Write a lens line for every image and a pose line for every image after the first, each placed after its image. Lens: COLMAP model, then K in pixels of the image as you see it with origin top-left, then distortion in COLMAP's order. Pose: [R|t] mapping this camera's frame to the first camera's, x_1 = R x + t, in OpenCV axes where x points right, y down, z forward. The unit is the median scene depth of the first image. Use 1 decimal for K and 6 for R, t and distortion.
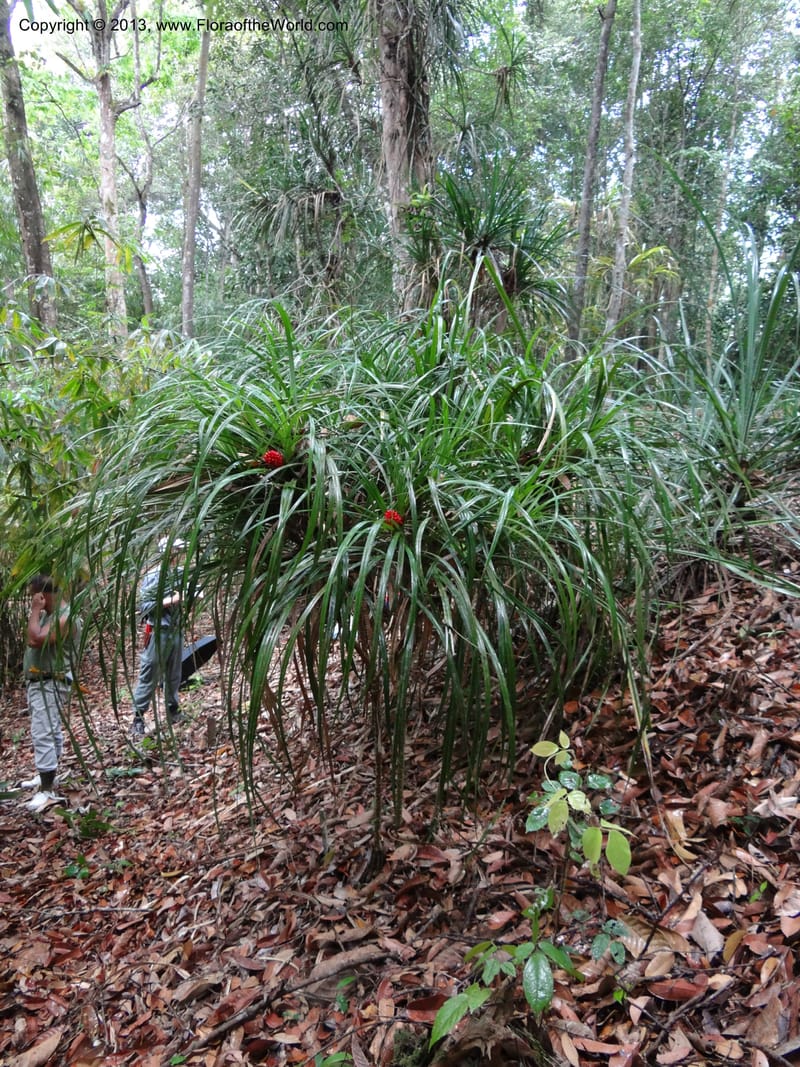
lens RADIAL K [[836.3, 0, 400.3], [0, 836.3, 535.1], [0, 0, 1]] dist [-0.005100, -0.002588]
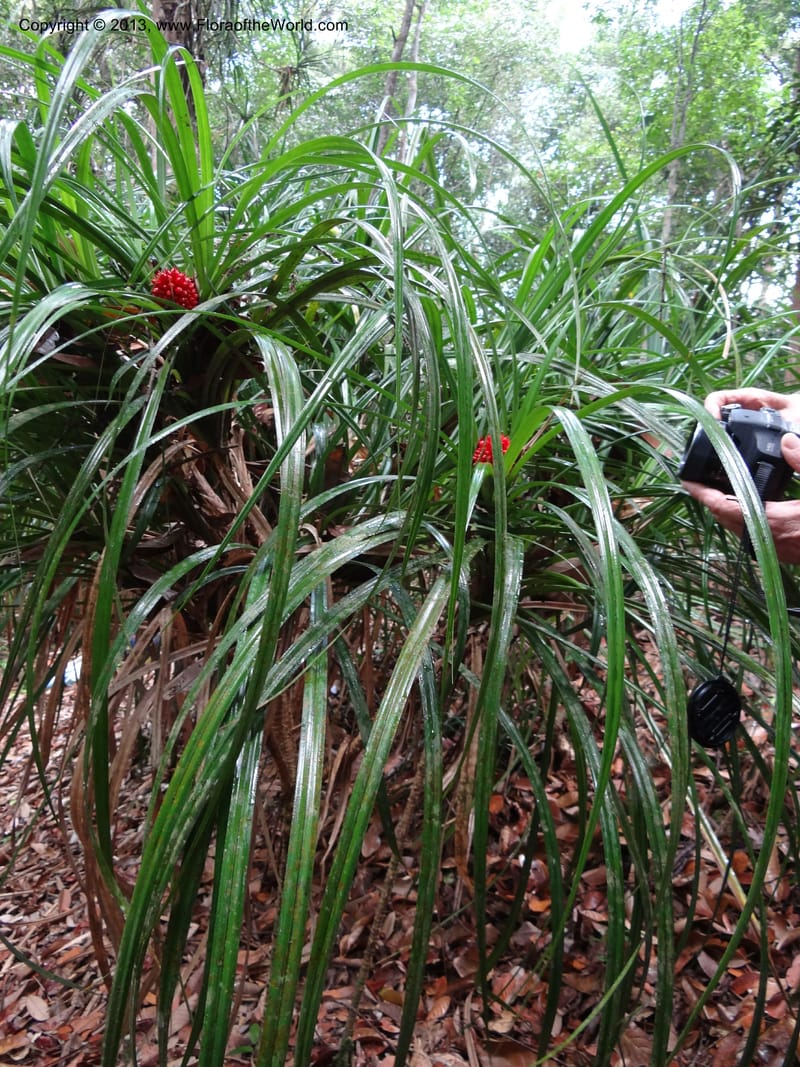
lens RADIAL K [[836.3, 0, 399.6], [0, 836.3, 531.6], [0, 0, 1]] dist [-0.005100, -0.002588]
pose [[0.944760, 0.061489, 0.321944, -0.096382], [-0.045369, 0.997323, -0.057346, 0.022334], [-0.324608, 0.039572, 0.945020, 0.338016]]
